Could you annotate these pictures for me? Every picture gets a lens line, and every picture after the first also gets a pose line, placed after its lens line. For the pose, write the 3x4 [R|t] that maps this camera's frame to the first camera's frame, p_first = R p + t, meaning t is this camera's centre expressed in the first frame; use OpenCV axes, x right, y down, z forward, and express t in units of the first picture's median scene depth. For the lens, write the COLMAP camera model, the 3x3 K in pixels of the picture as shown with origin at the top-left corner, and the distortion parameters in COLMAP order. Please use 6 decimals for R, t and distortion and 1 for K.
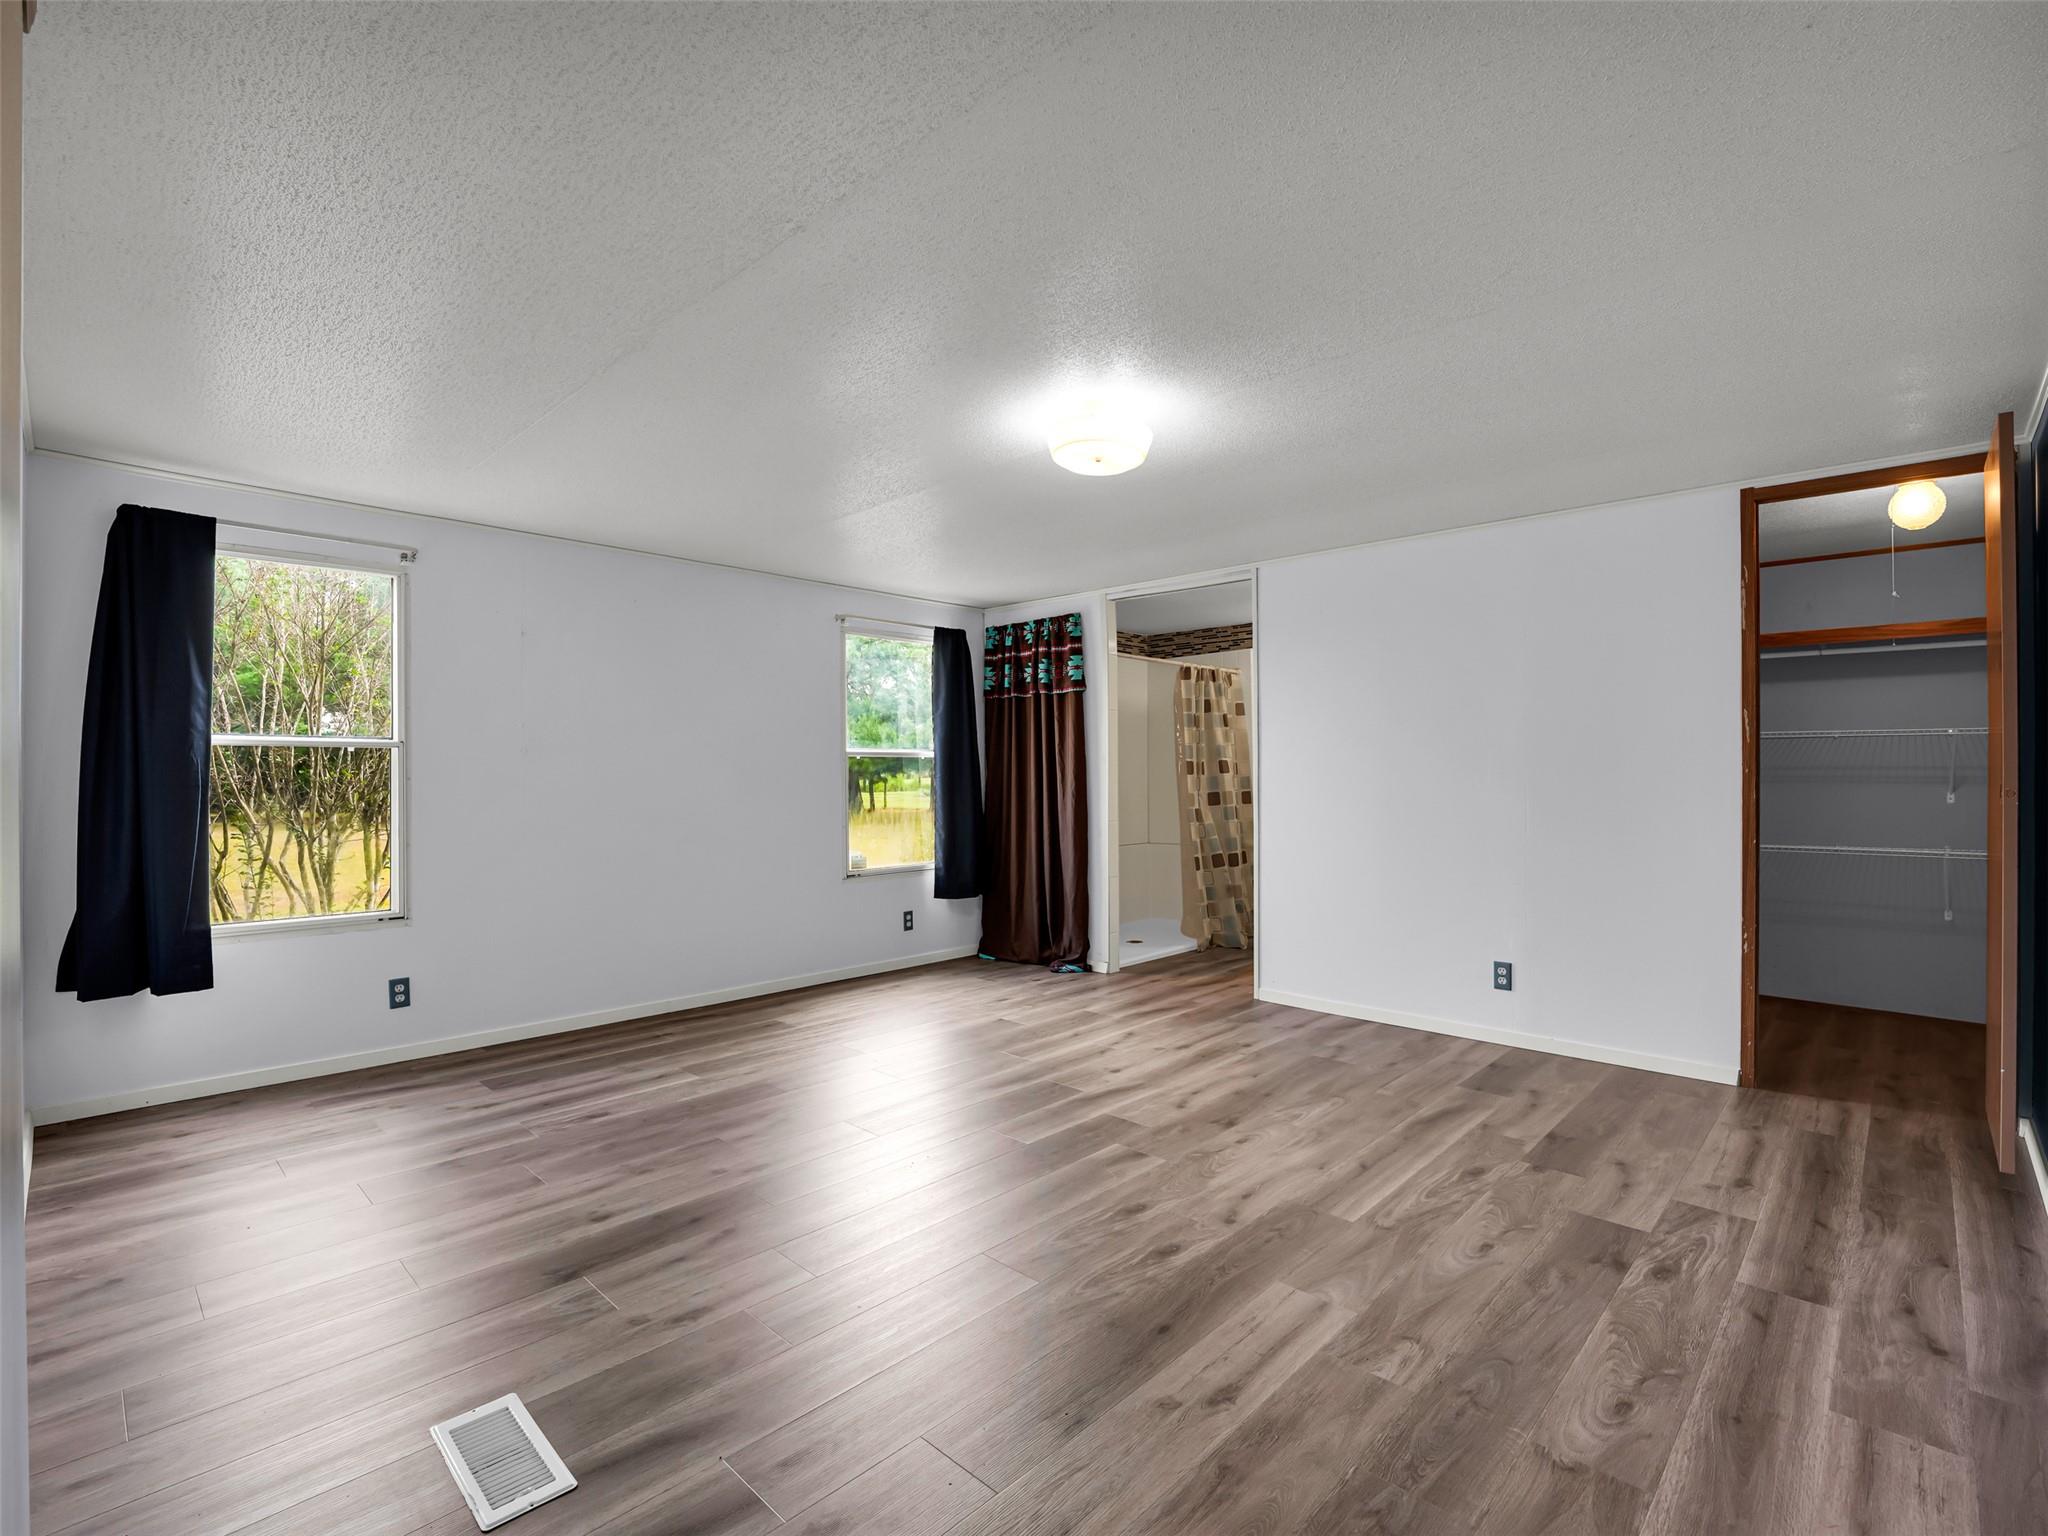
lens RADIAL K [[929.2, 0, 1024.2], [0, 929.2, 771.9], [0, 0, 1]] dist [0.000139, 0.000017]
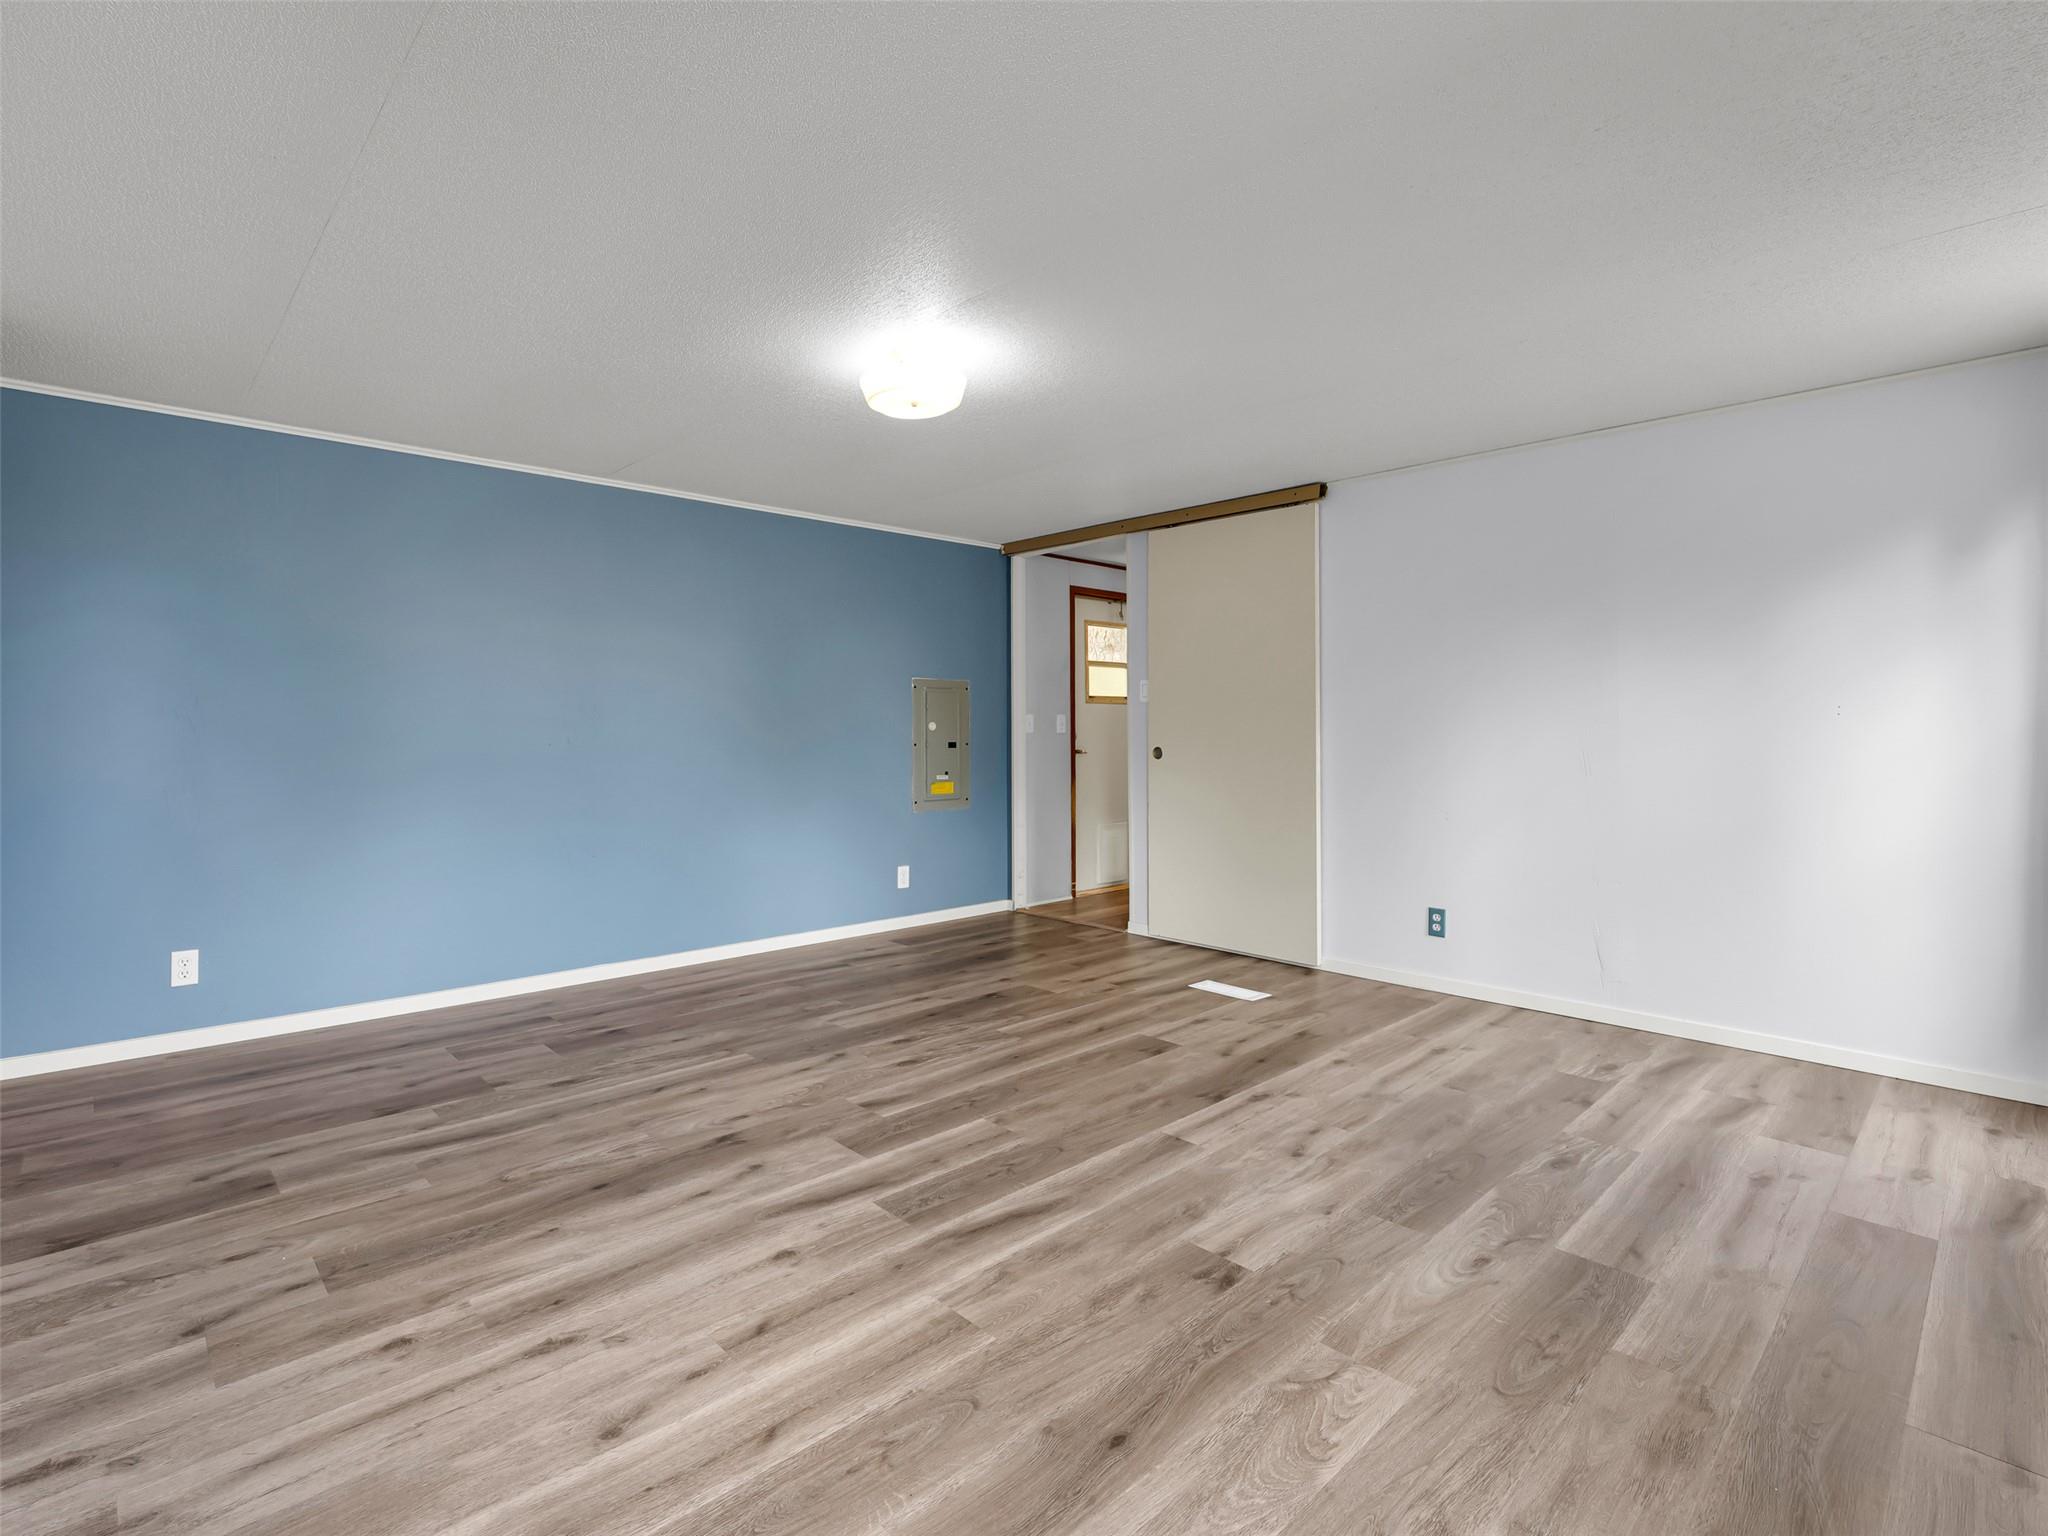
lens RADIAL K [[961.6, 0, 1023.8], [0, 961.6, 761.1], [0, 0, 1]] dist [-0.008110, -0.000124]
pose [[-0.998889, 0.000340, 0.047119, -0.073092], [0.001814, 0.999510, 0.031238, 0.028855], [-0.047085, 0.031289, -0.998401, 1.764212]]
